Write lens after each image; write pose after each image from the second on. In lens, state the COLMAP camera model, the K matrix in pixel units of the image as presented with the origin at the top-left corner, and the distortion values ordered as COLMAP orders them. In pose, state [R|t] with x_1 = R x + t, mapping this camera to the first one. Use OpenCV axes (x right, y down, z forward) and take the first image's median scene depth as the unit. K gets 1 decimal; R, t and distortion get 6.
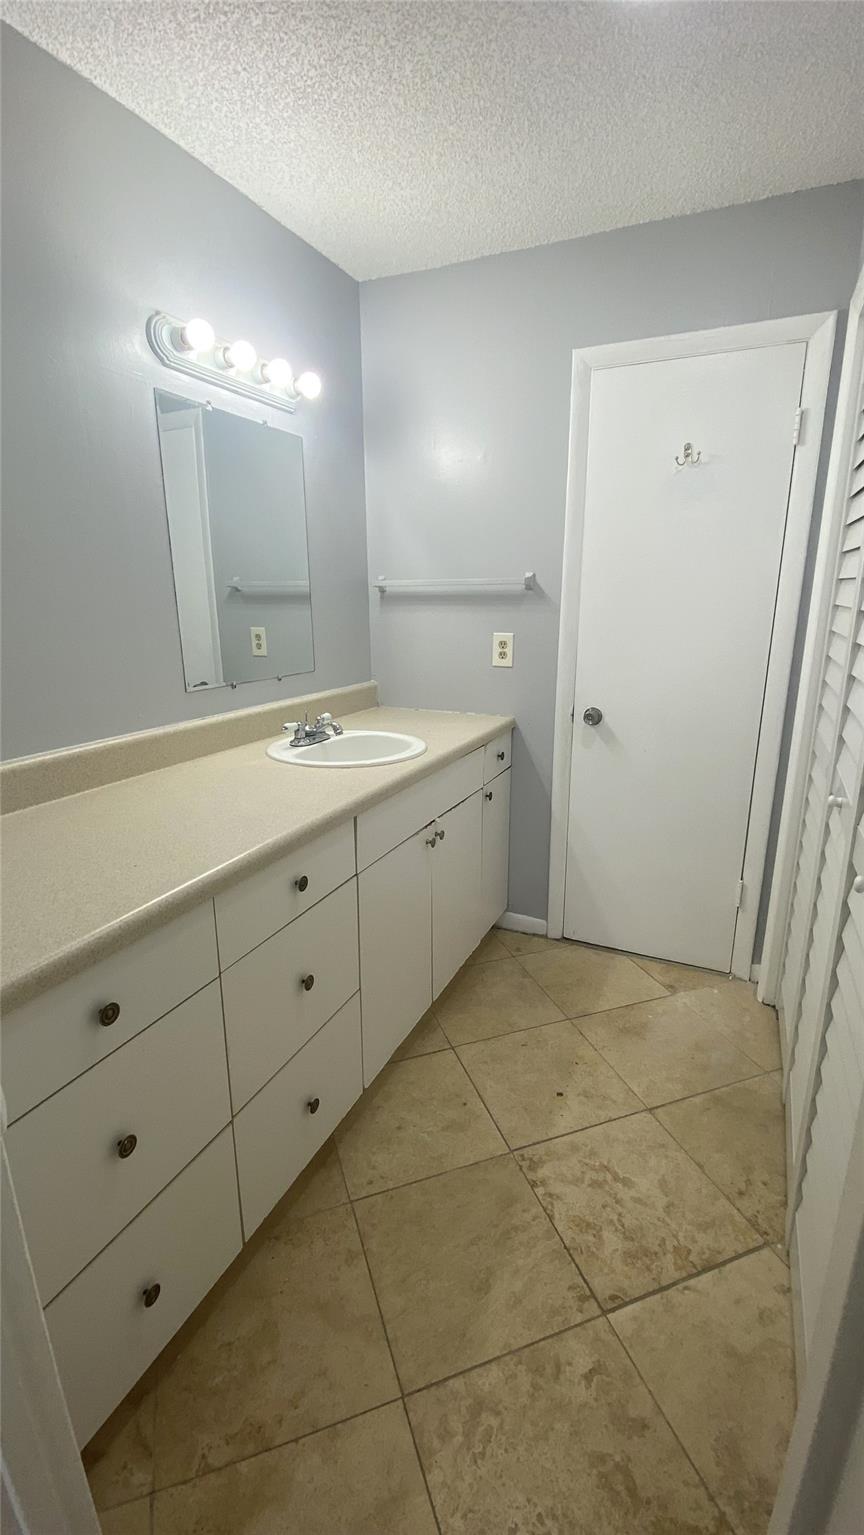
lens RADIAL K [[675.0, 0, 432.0], [0, 675.0, 767.5], [0, 0, 1]] dist [-0.002039, -0.012724]
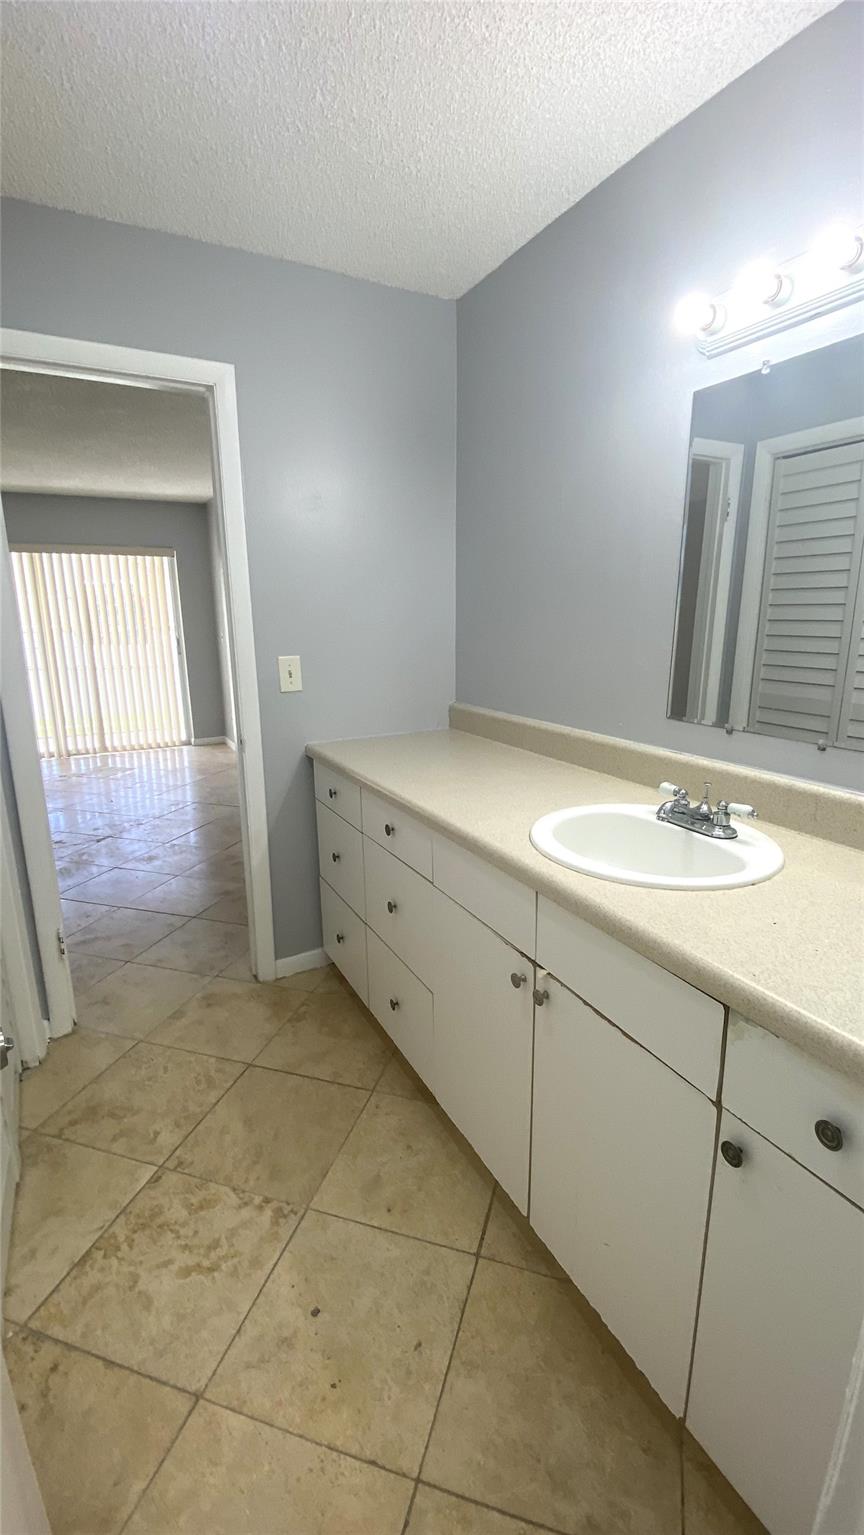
lens RADIAL K [[675.0, 0, 432.0], [0, 675.0, 767.5], [0, 0, 1]] dist [-0.002039, -0.012724]
pose [[-0.610970, 0.190051, -0.768503, 0.650089], [-0.191716, 0.906340, 0.376555, -0.390146], [0.768089, 0.377398, -0.517310, 1.469272]]
